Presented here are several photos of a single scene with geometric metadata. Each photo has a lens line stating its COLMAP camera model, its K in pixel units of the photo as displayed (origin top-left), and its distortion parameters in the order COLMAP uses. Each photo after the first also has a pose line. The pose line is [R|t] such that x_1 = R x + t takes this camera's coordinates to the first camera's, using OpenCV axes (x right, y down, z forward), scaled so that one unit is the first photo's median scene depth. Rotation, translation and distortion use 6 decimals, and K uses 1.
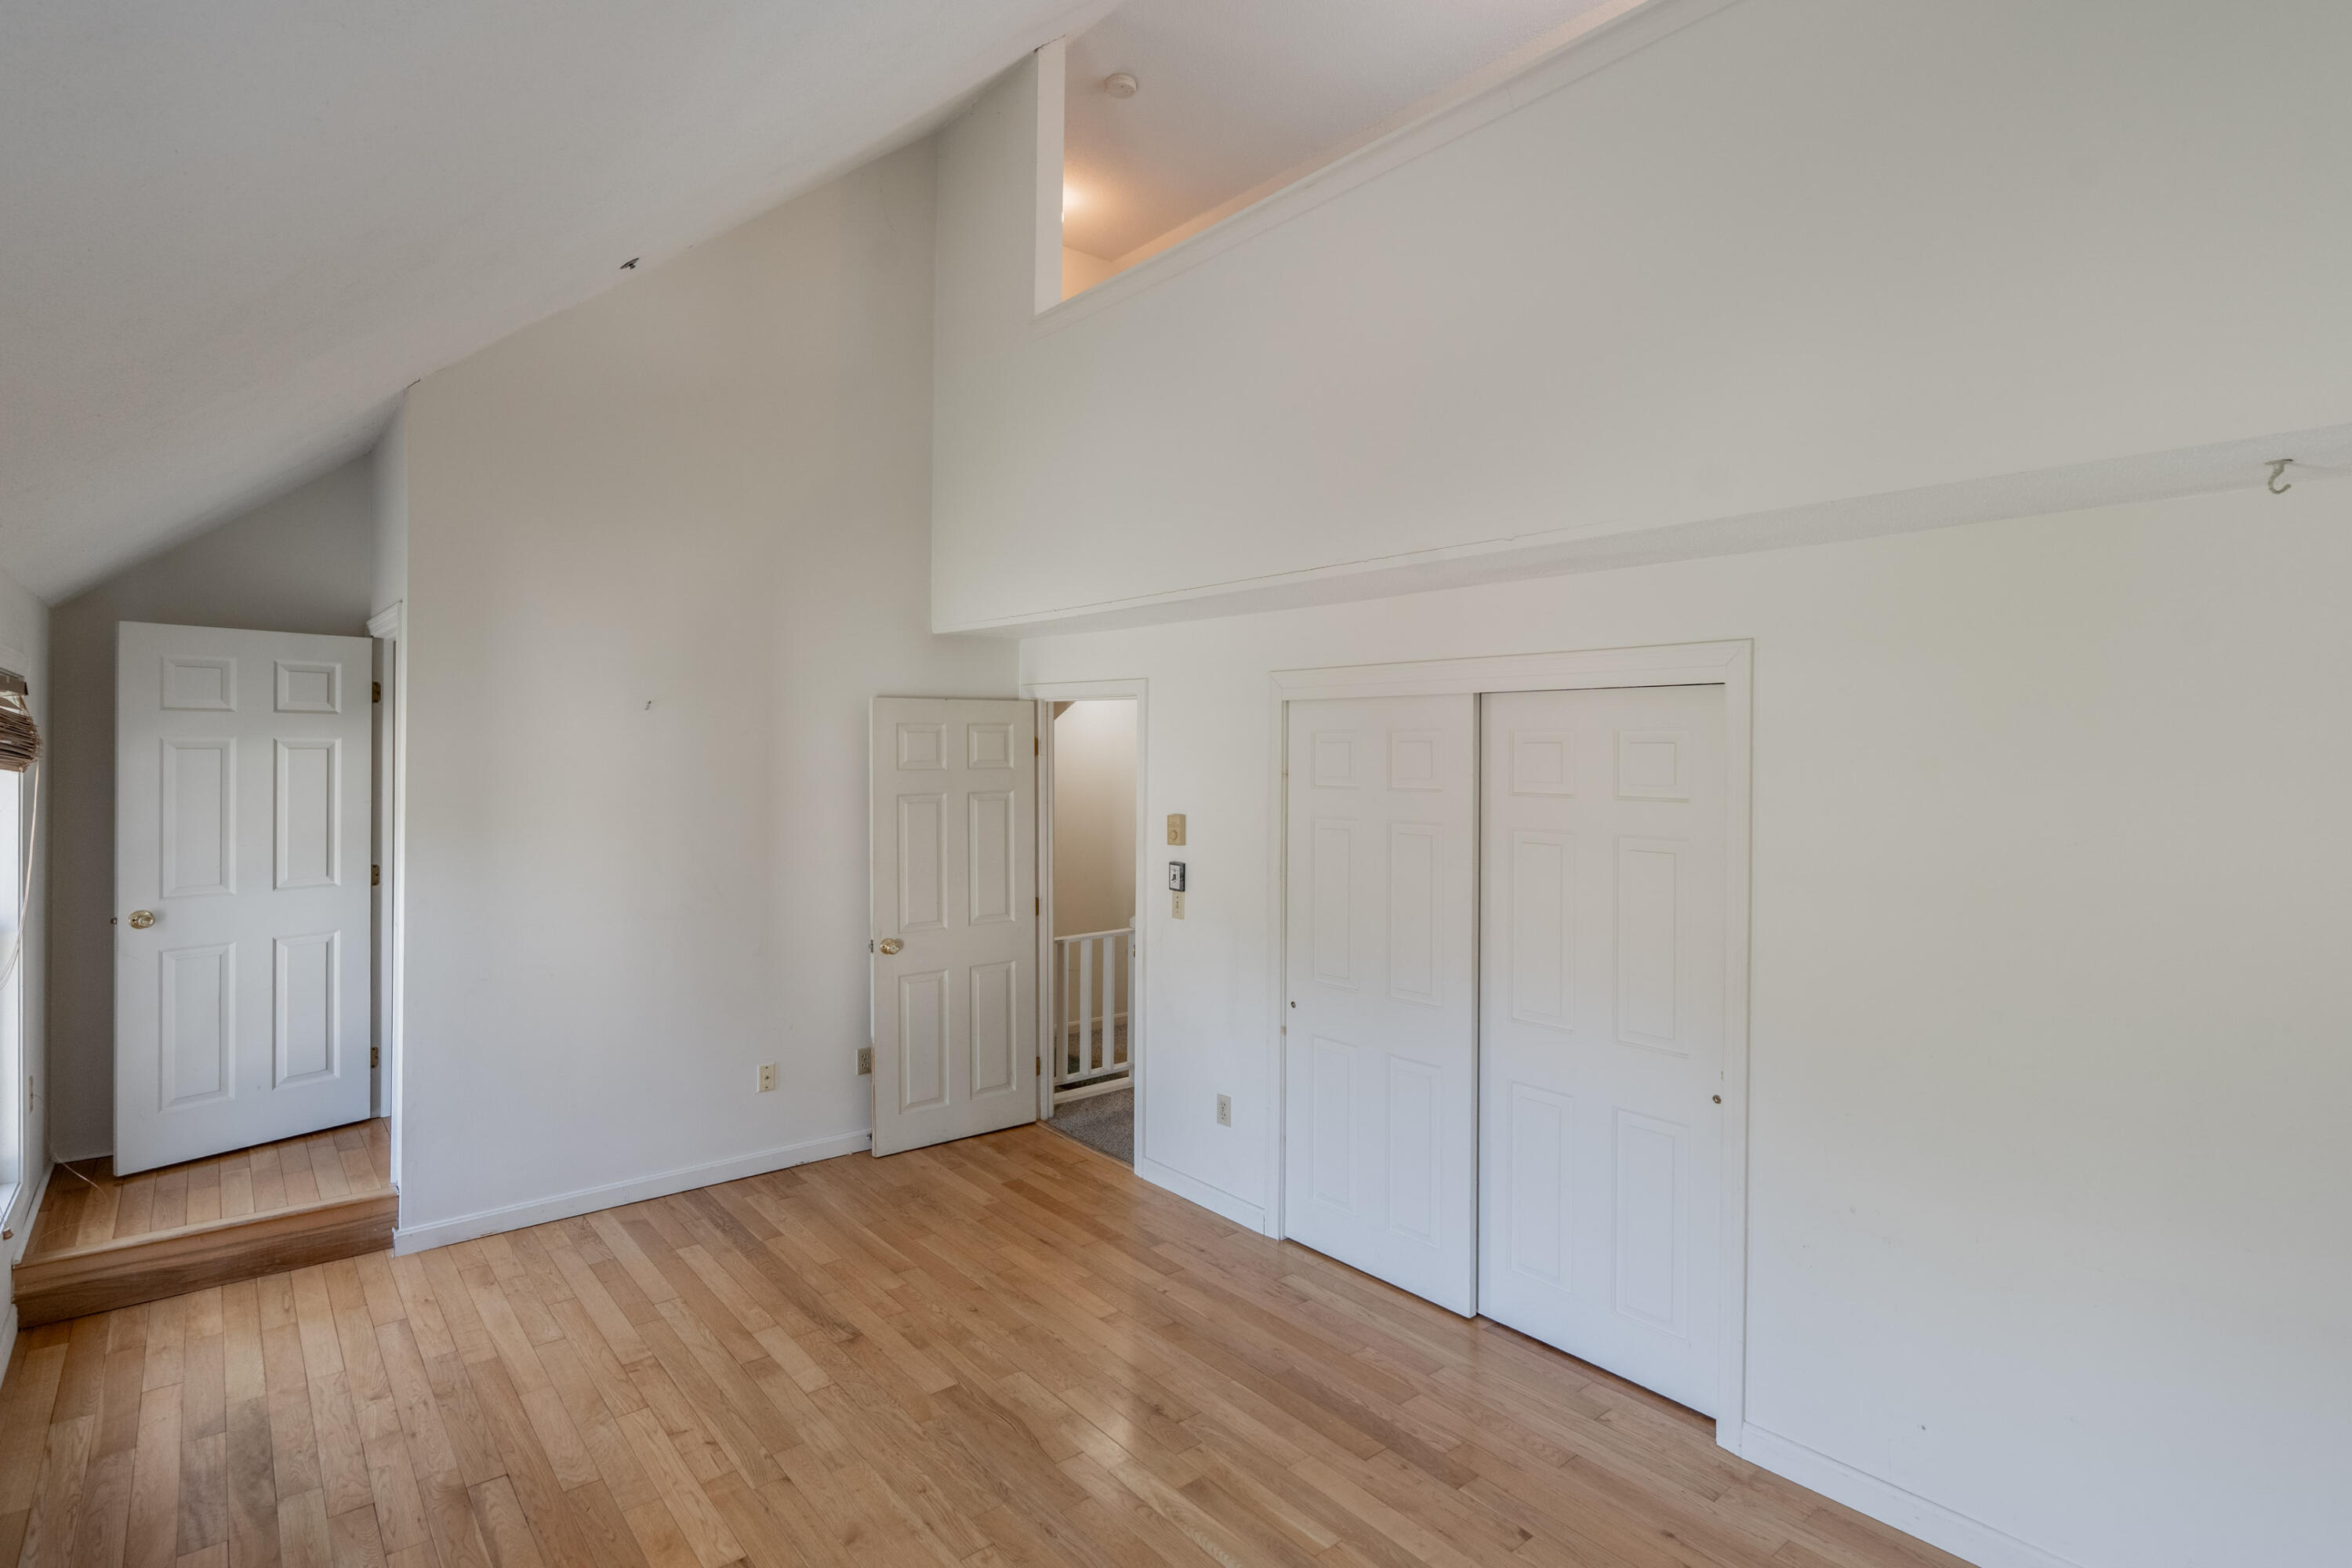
lens RADIAL K [[1130.5, 0, 1161.9], [0, 1130.5, 760.1], [0, 0, 1]] dist [-0.003335, 0.000689]
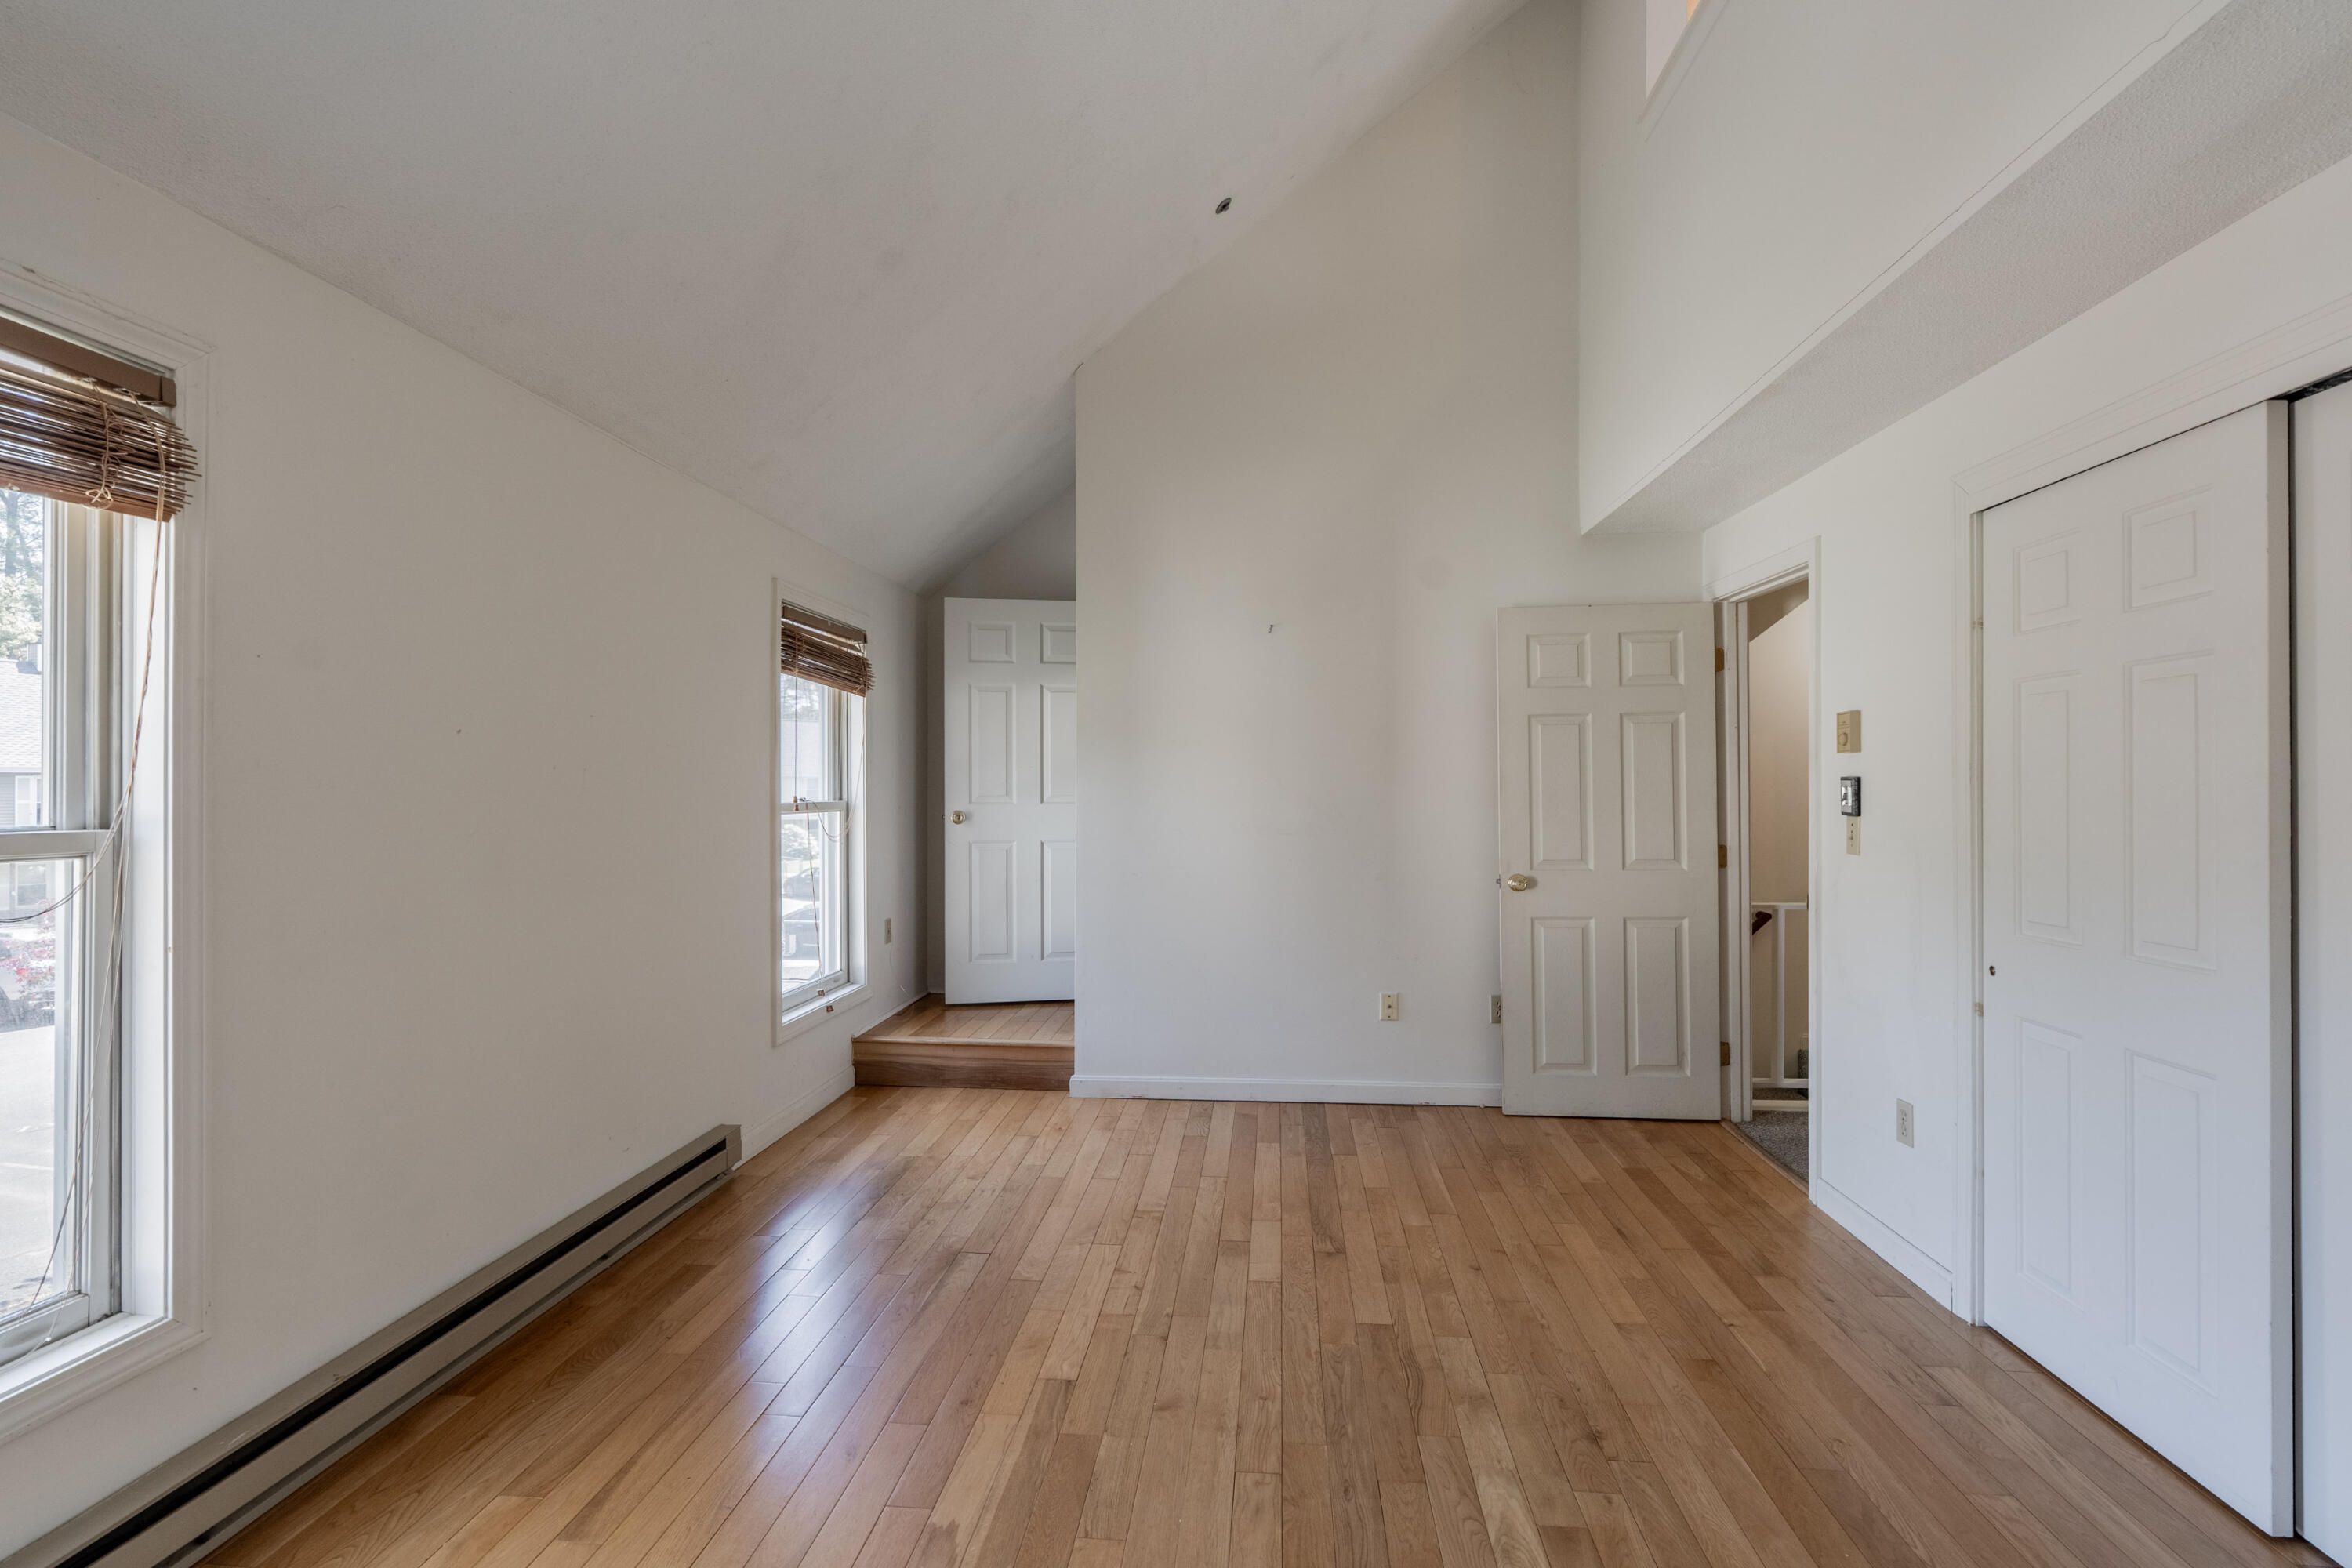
lens RADIAL K [[1135.4, 0, 1218.9], [0, 1135.4, 789.5], [0, 0, 1]] dist [-0.002102, 0.000033]
pose [[0.726759, -0.009955, -0.686820, 0.263845], [0.004921, 0.999945, -0.009286, 0.124481], [0.686875, 0.003369, 0.726768, 0.229018]]
